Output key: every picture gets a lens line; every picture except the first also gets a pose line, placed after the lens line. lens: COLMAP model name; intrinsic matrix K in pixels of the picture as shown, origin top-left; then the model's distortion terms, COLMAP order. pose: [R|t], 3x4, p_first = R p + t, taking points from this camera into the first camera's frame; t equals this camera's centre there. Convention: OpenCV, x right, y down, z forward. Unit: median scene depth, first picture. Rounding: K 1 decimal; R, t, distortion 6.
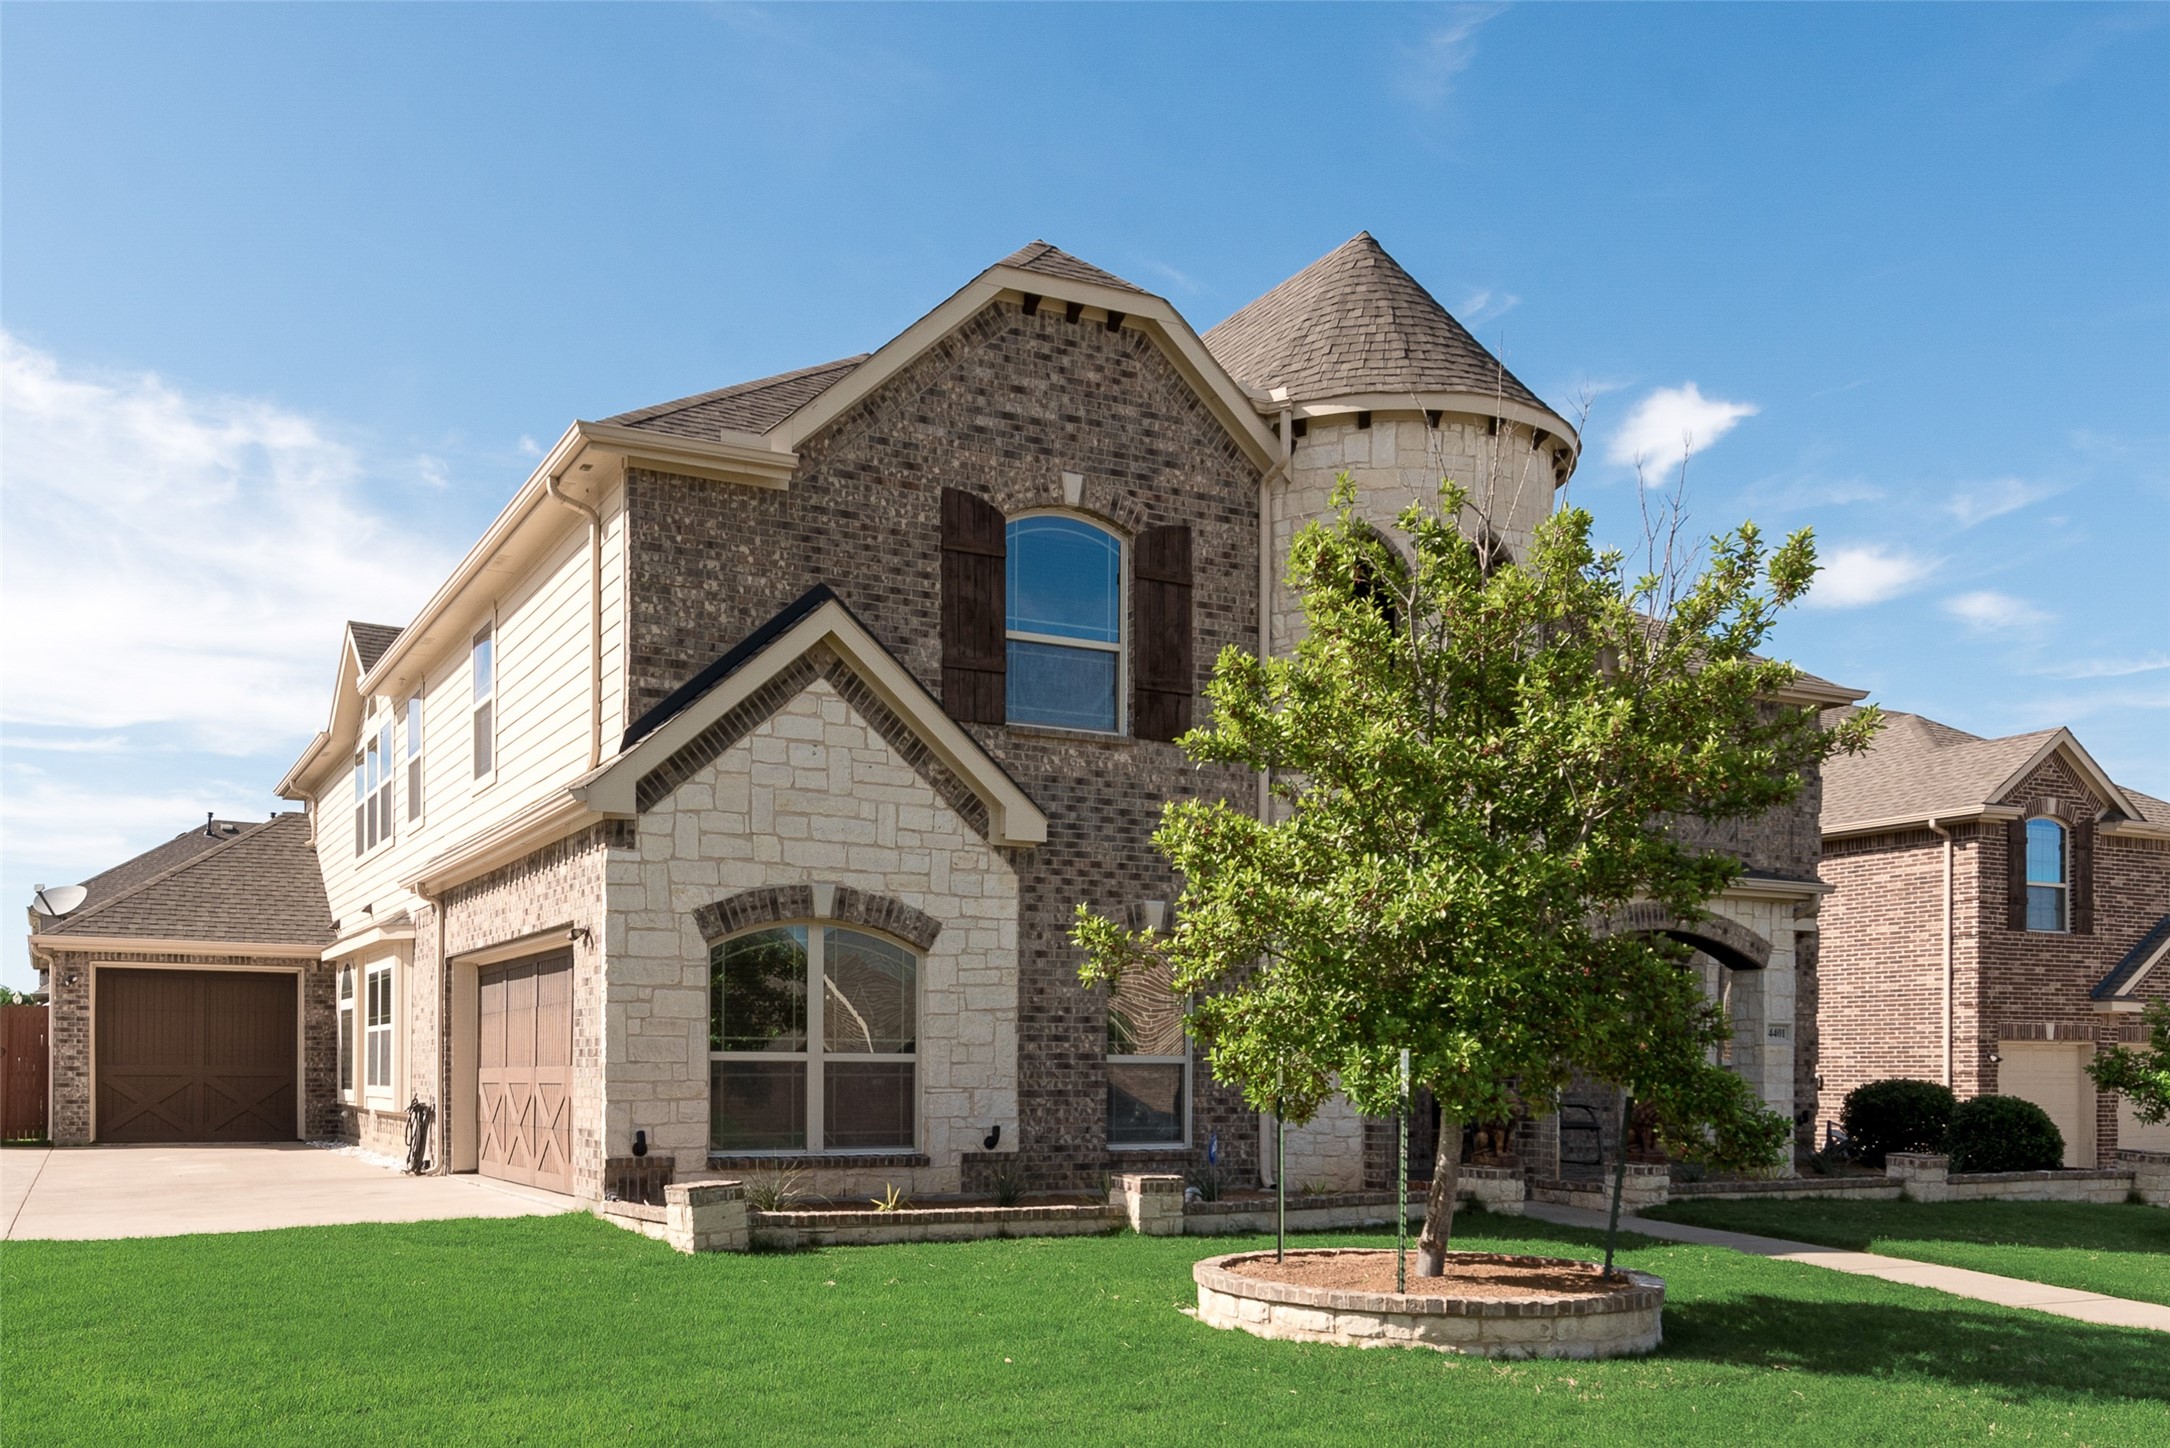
lens RADIAL K [[959.8, 0, 1083.8], [0, 959.8, 733.4], [0, 0, 1]] dist [0.004621, 0.001413]
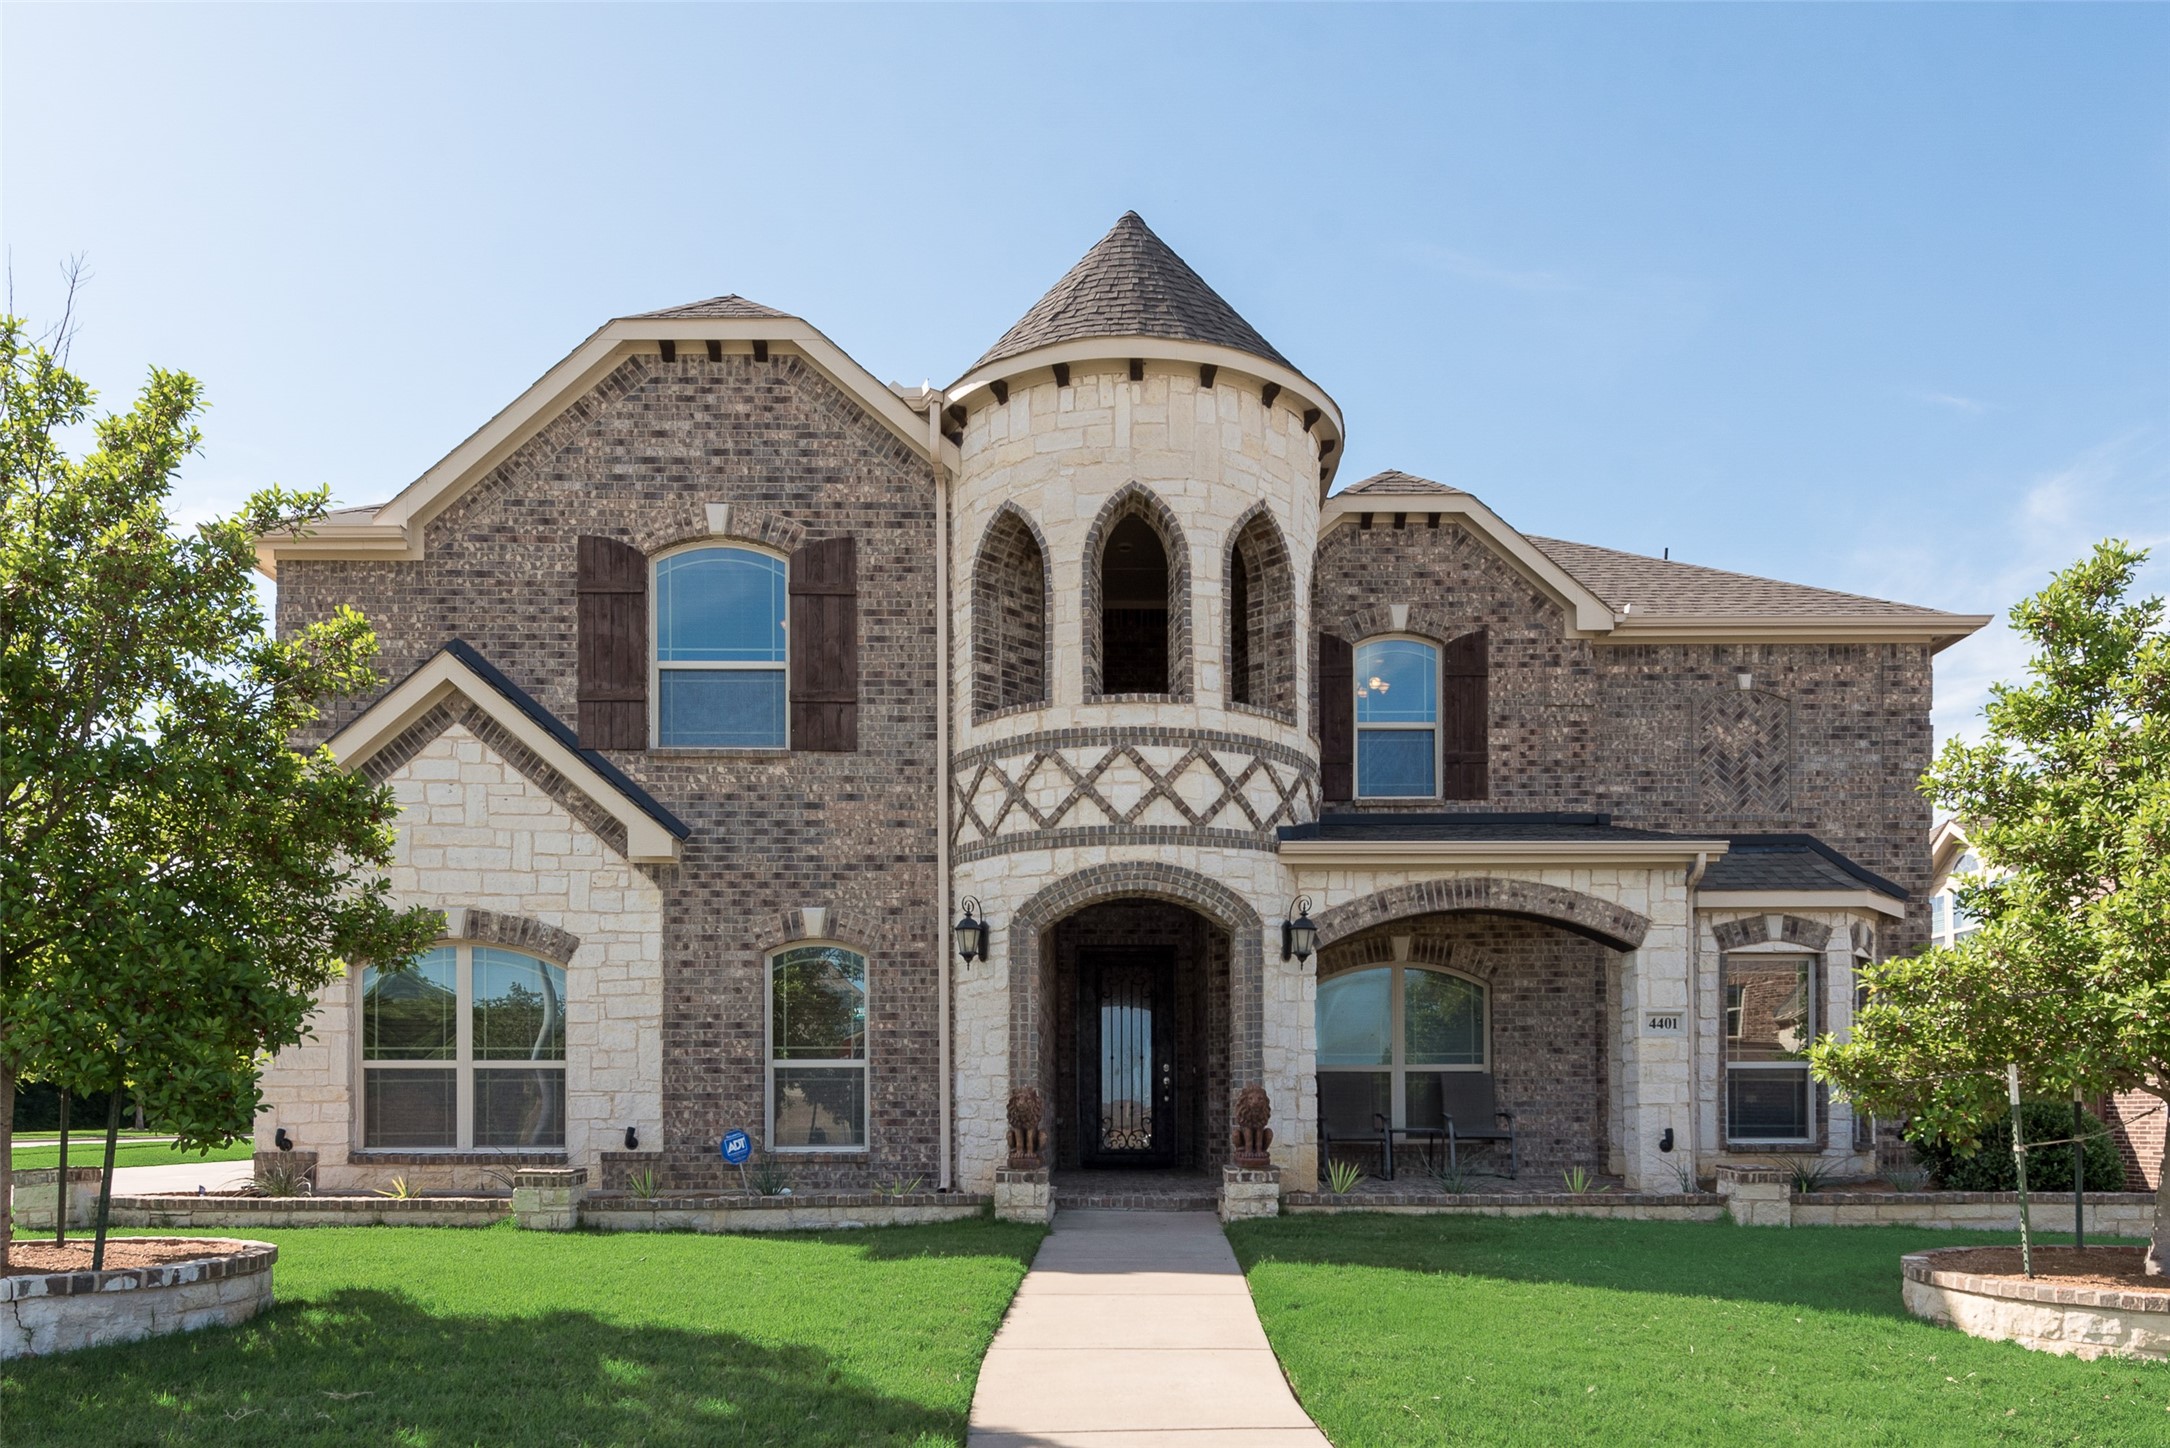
lens RADIAL K [[869.9, 0, 1083.3], [0, 869.9, 797.7], [0, 0, 1]] dist [0.005876, -0.000755]
pose [[0.961566, -0.097203, -0.256794, 0.627185], [0.098864, 0.995080, -0.006467, 0.098586], [0.256159, -0.019169, 0.966445, 0.198133]]
